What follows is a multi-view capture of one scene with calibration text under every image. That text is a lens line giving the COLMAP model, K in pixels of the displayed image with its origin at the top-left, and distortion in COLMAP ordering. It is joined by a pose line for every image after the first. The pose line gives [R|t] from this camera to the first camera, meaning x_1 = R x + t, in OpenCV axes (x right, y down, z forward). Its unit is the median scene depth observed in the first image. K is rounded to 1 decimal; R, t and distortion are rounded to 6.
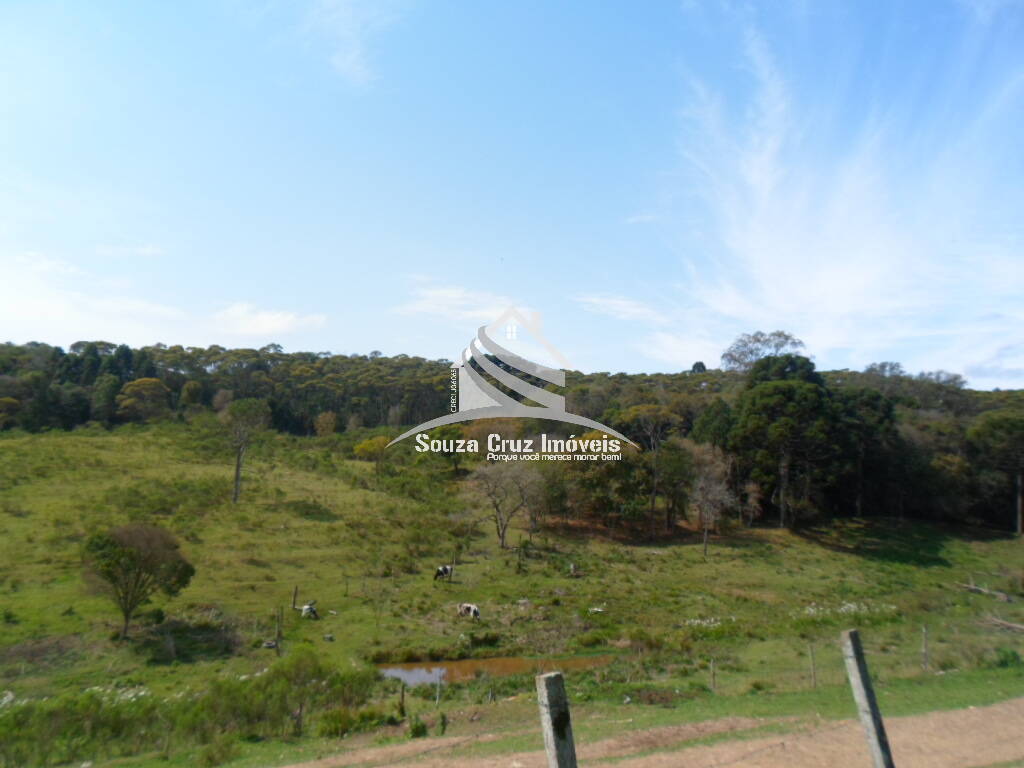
lens RADIAL K [[780.3, 0, 507.0], [0, 780.3, 371.8], [0, 0, 1]] dist [-0.013131, -0.007855]
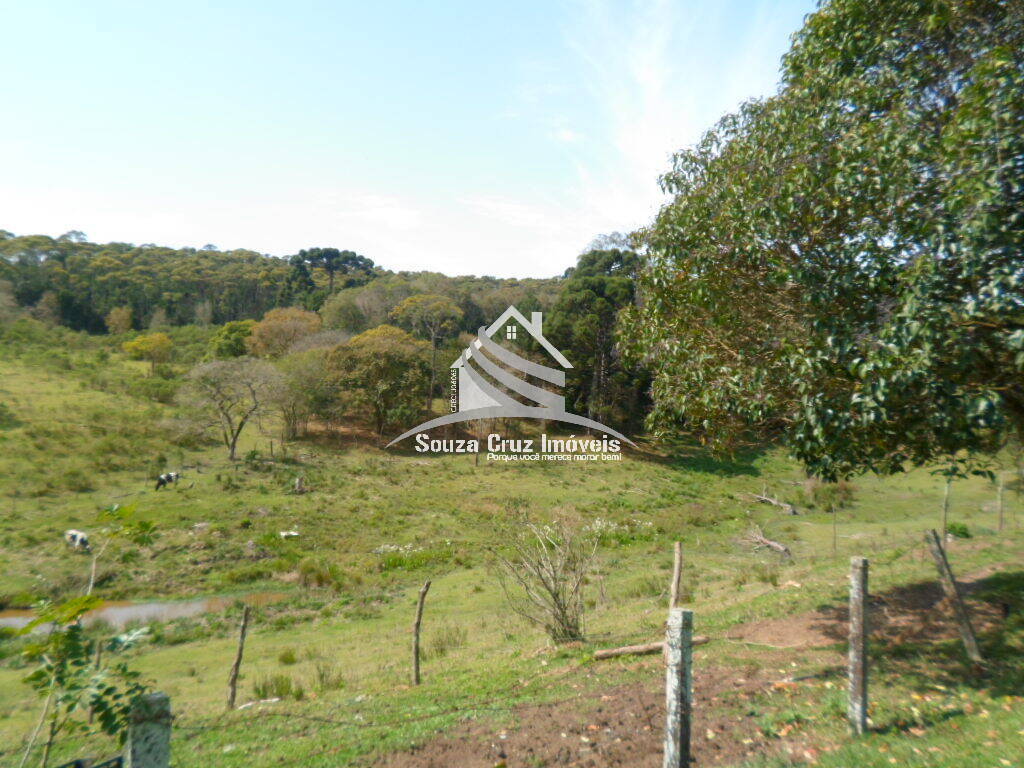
lens RADIAL K [[786.3, 0, 509.6], [0, 786.3, 372.9], [0, 0, 1]] dist [-0.004381, -0.013441]
pose [[0.991579, 0.006136, 0.129359, 0.180167], [-0.021115, 0.993170, 0.114750, 0.029186], [-0.127772, -0.116515, 0.984936, 0.135689]]
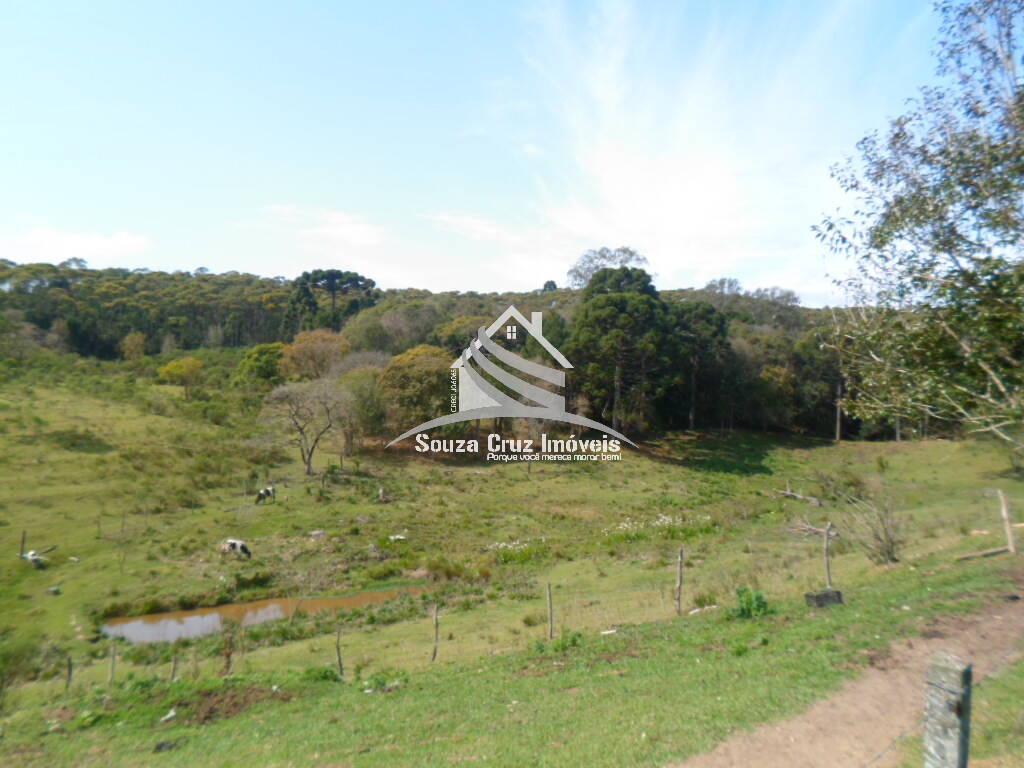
lens RADIAL K [[786.3, 0, 509.6], [0, 786.3, 372.9], [0, 0, 1]] dist [-0.004381, -0.013441]
pose [[0.984122, -0.020627, 0.176291, 0.065045], [0.003053, 0.995045, 0.099383, 0.018433], [-0.177468, -0.097267, 0.979308, 0.075181]]
